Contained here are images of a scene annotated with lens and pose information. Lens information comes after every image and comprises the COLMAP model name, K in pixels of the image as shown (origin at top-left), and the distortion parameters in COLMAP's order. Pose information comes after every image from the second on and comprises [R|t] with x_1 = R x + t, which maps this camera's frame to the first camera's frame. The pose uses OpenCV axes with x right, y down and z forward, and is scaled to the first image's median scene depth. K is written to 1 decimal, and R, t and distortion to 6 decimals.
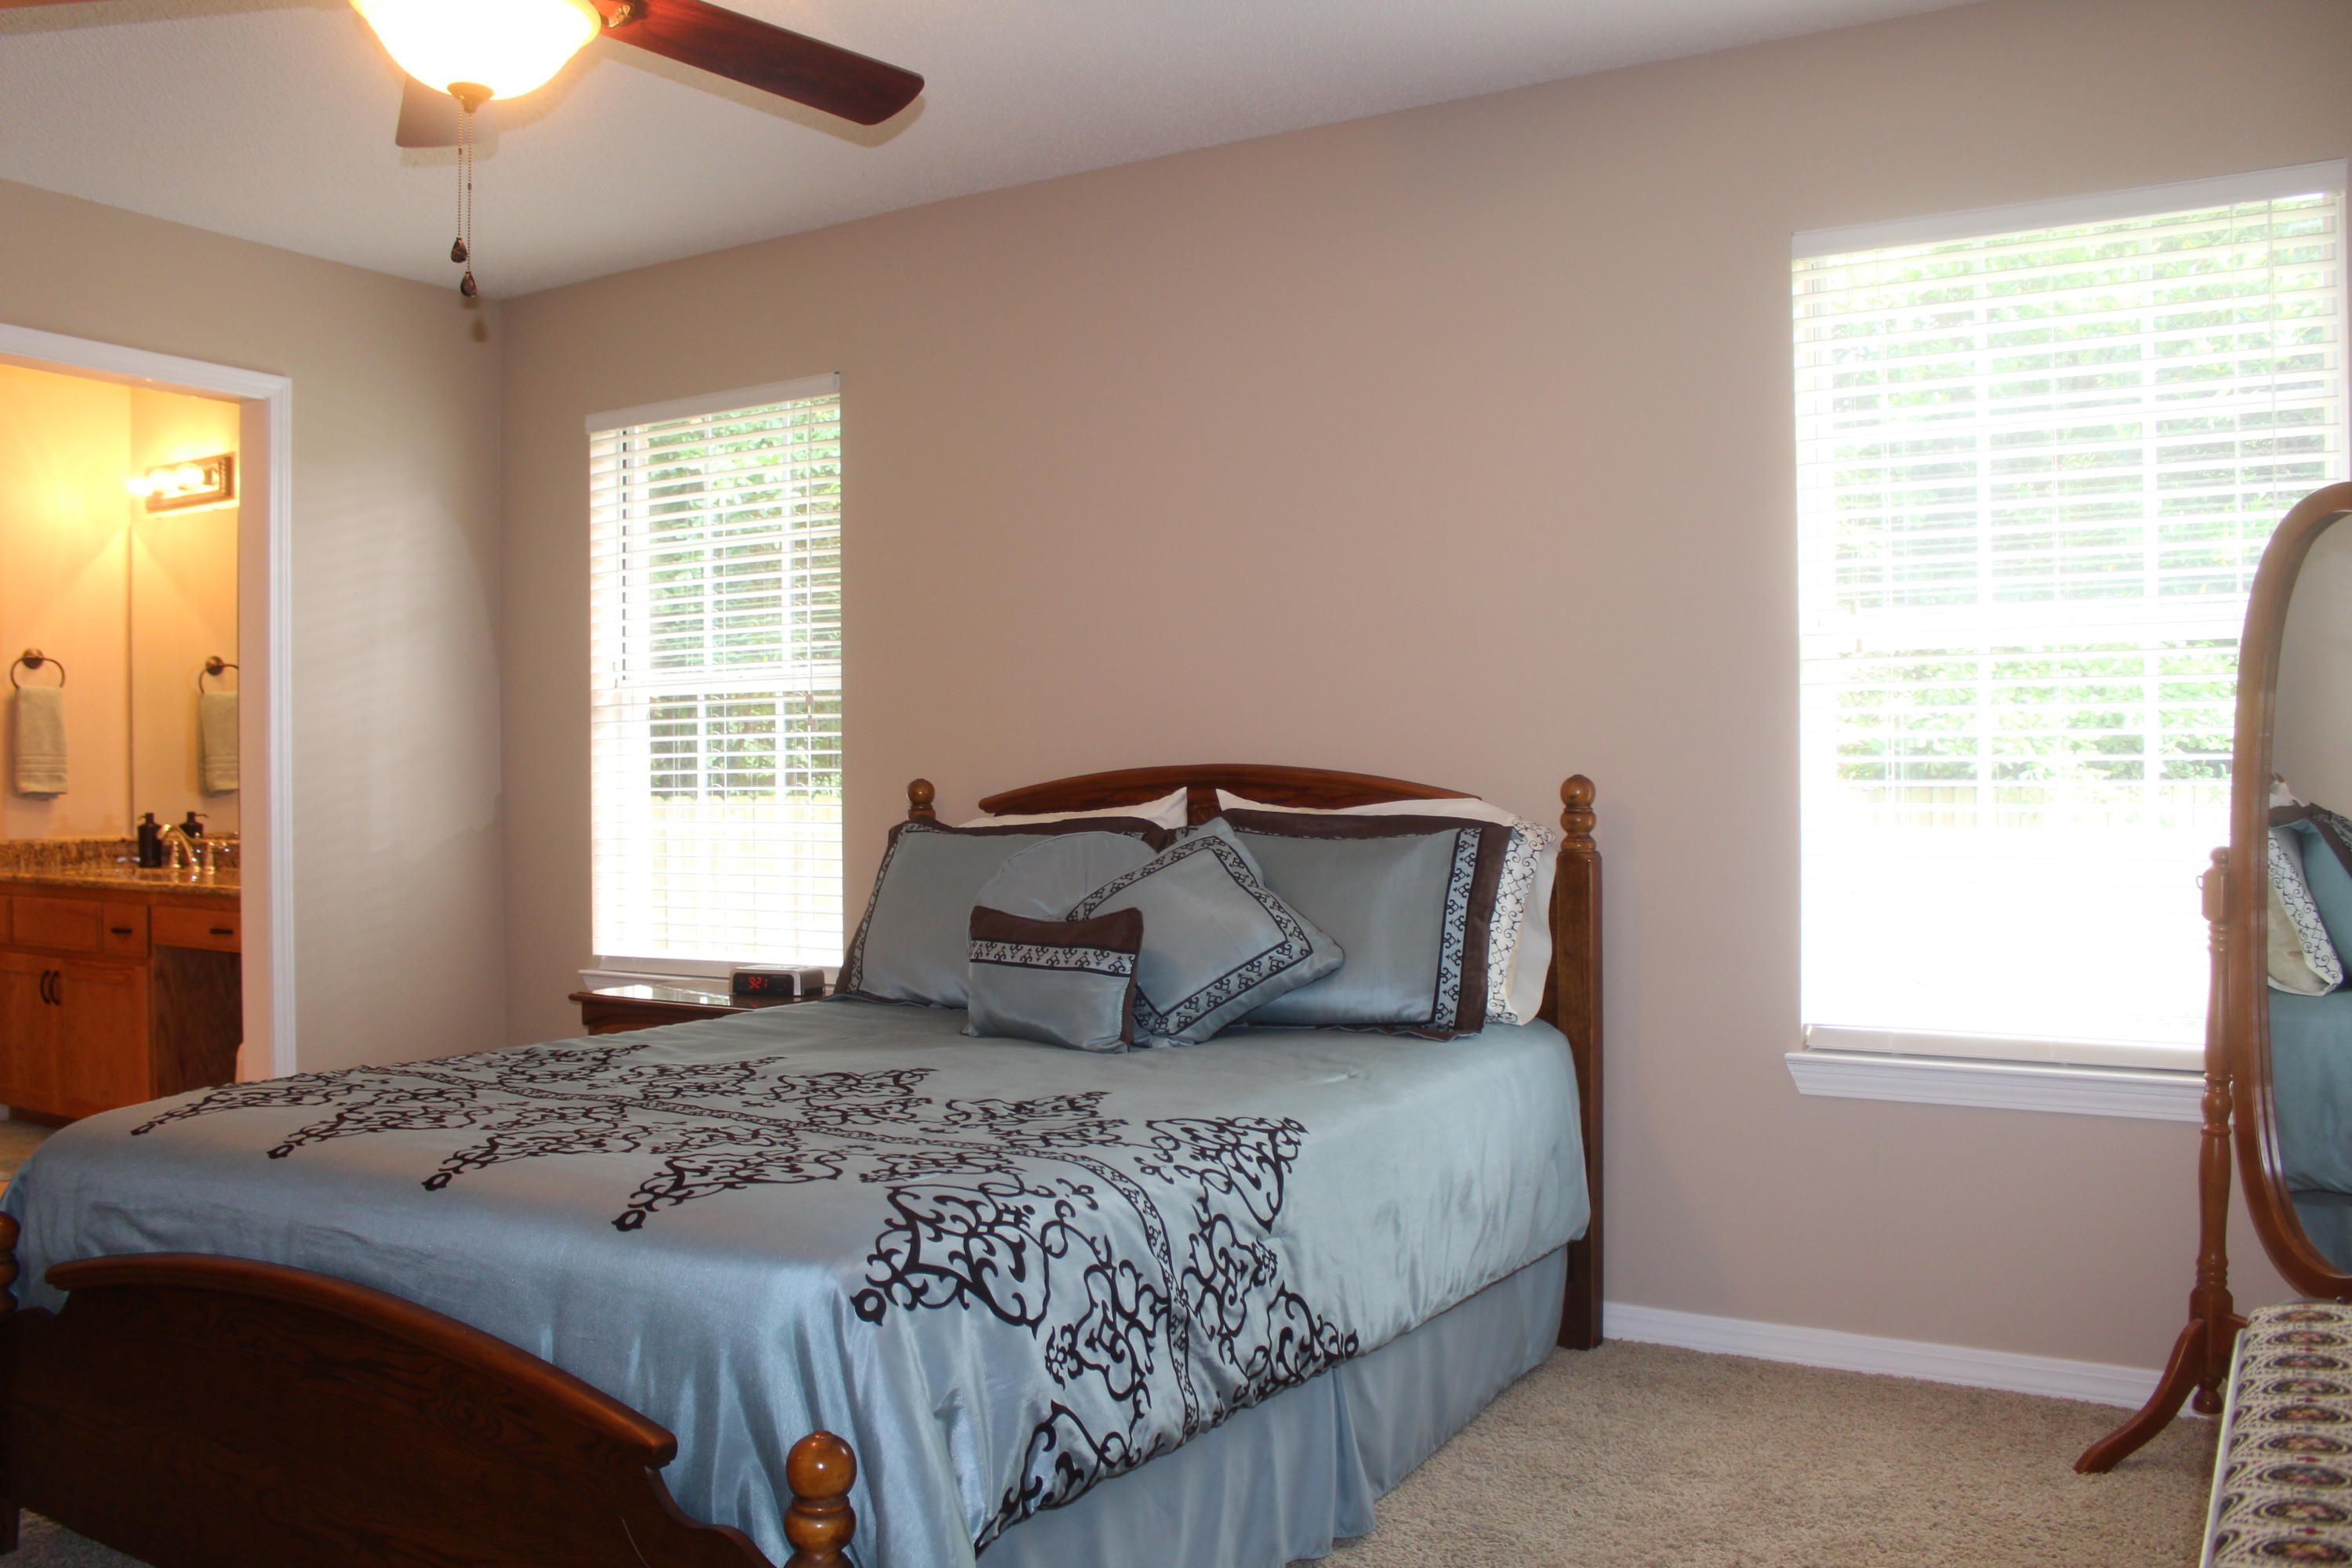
lens RADIAL K [[1936.9, 0, 1147.2], [0, 1936.9, 793.5], [0, 0, 1]] dist [-0.156394, 0.132244]
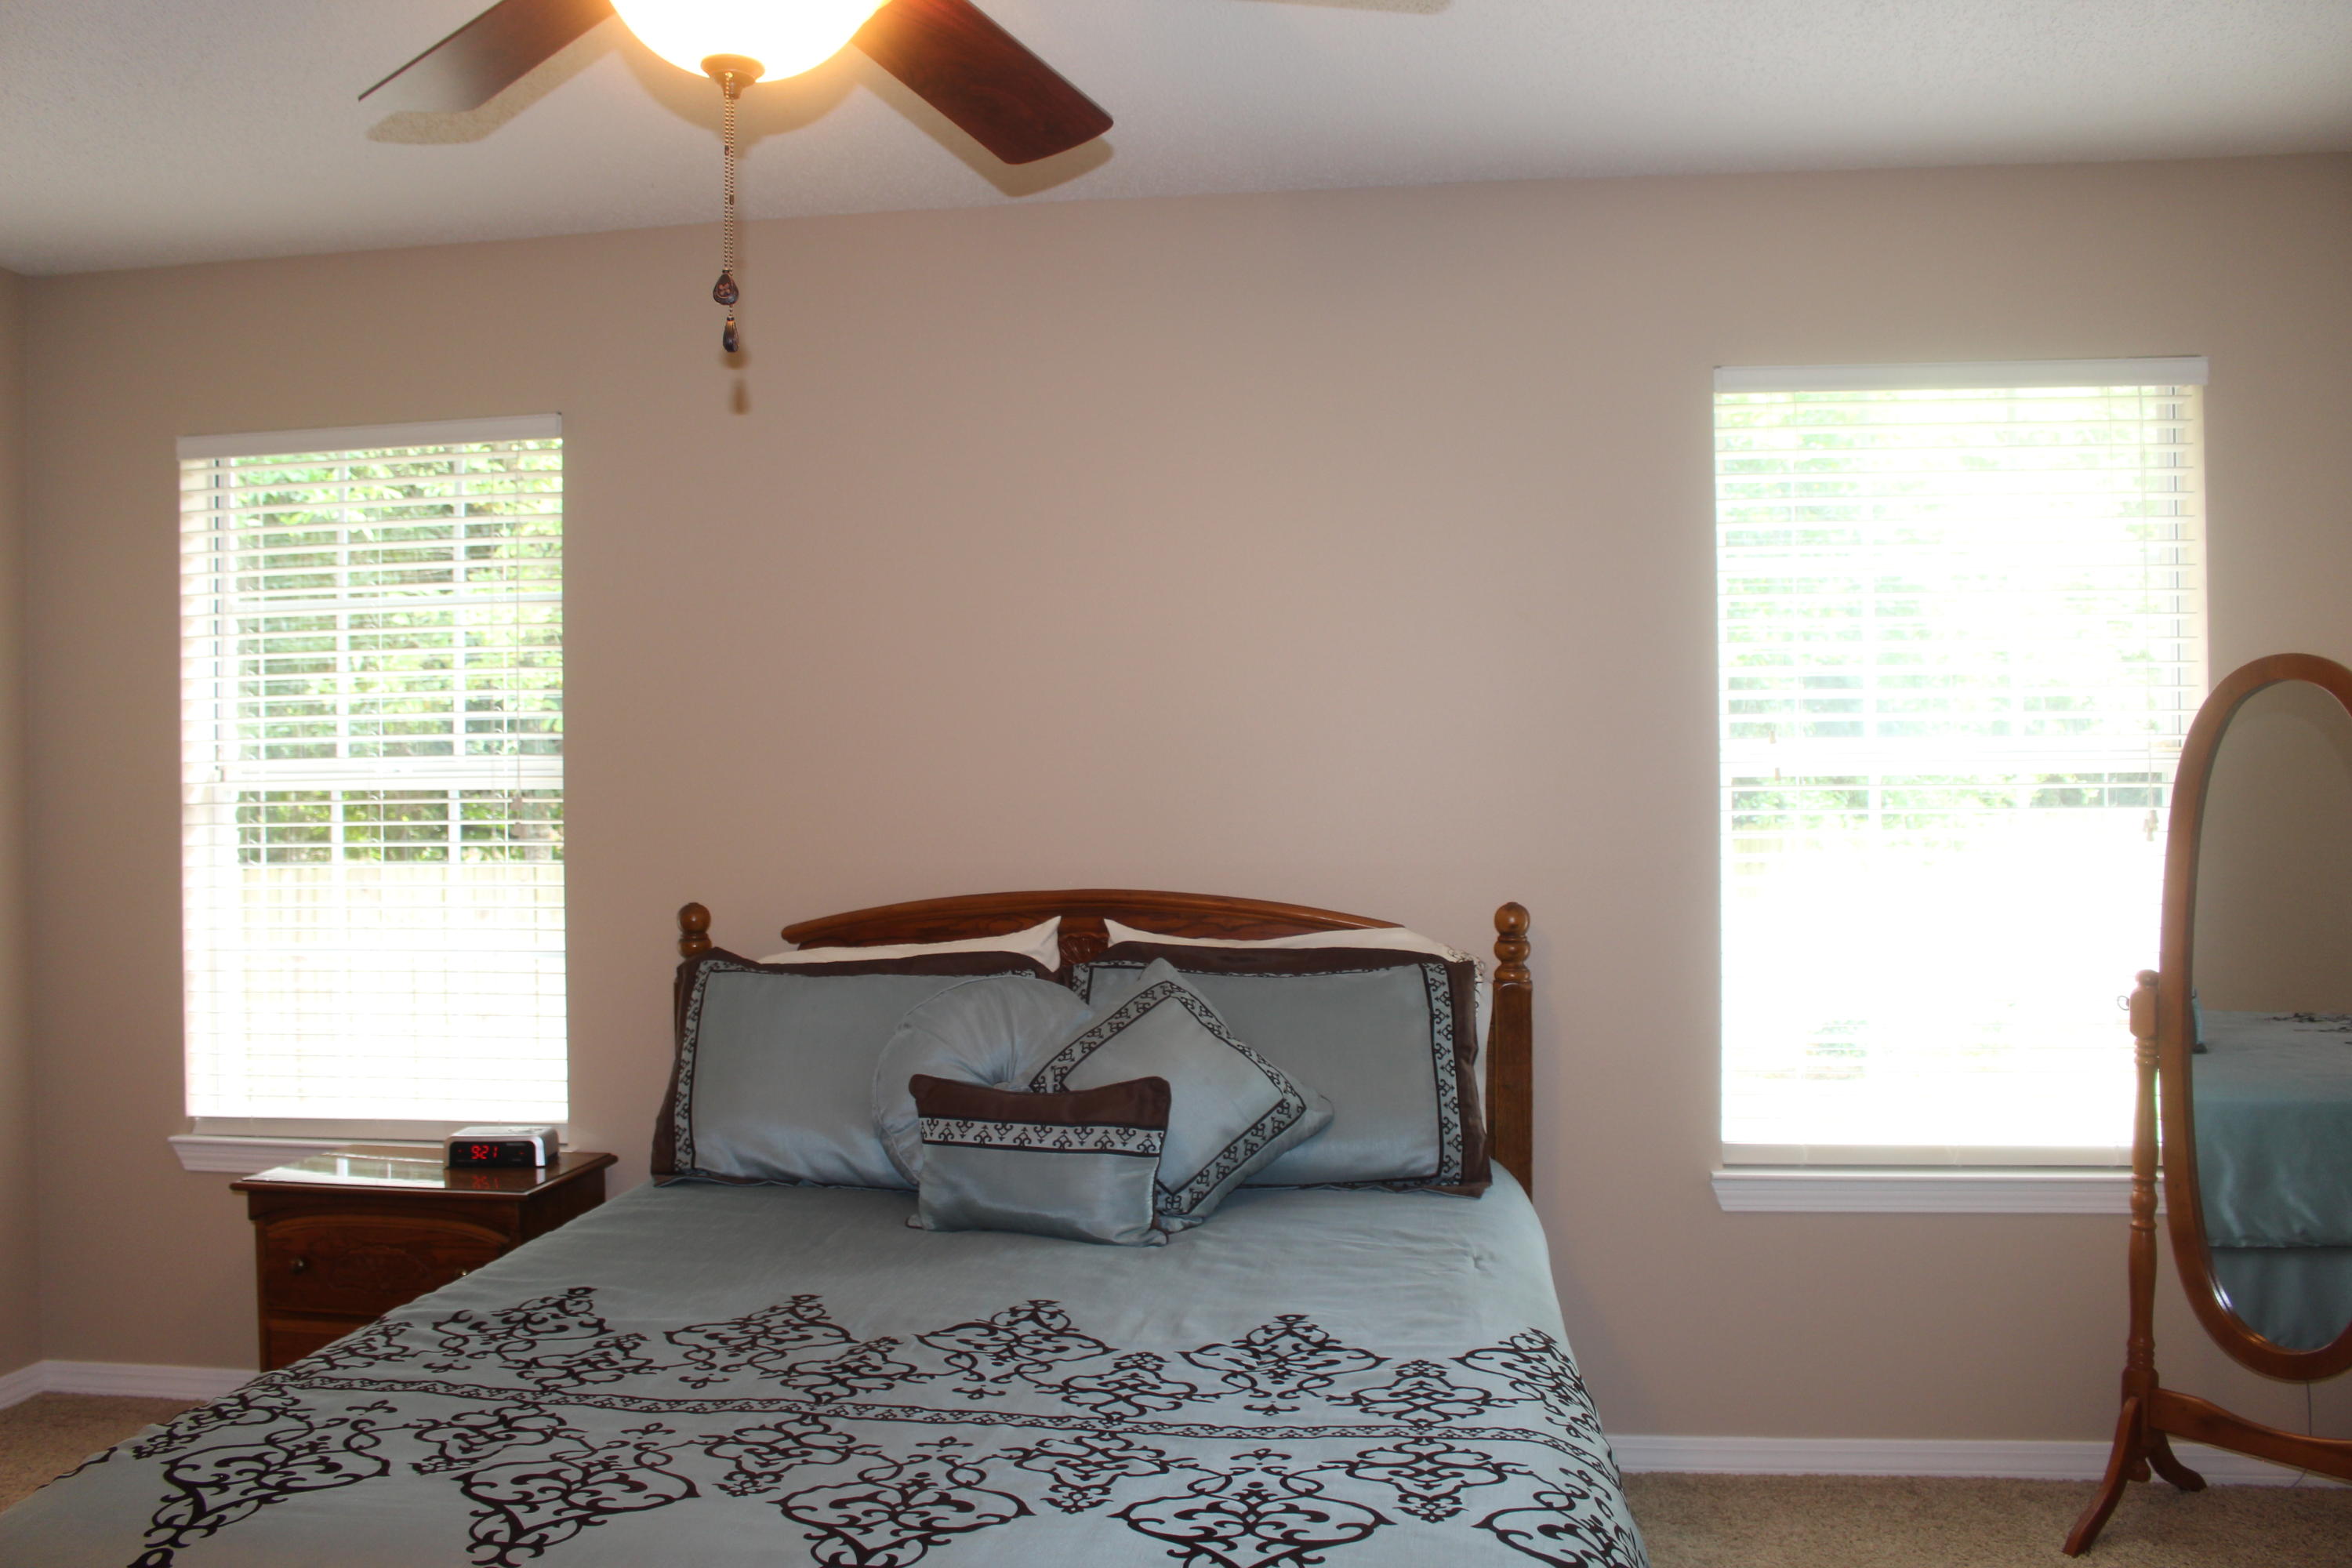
lens RADIAL K [[1936.9, 0, 1147.2], [0, 1936.9, 793.5], [0, 0, 1]] dist [-0.156394, 0.132244]
pose [[0.916193, -0.003715, 0.400720, -0.342638], [0.007356, 0.999944, -0.007549, -0.059915], [-0.400670, 0.009864, 0.916169, 0.183757]]
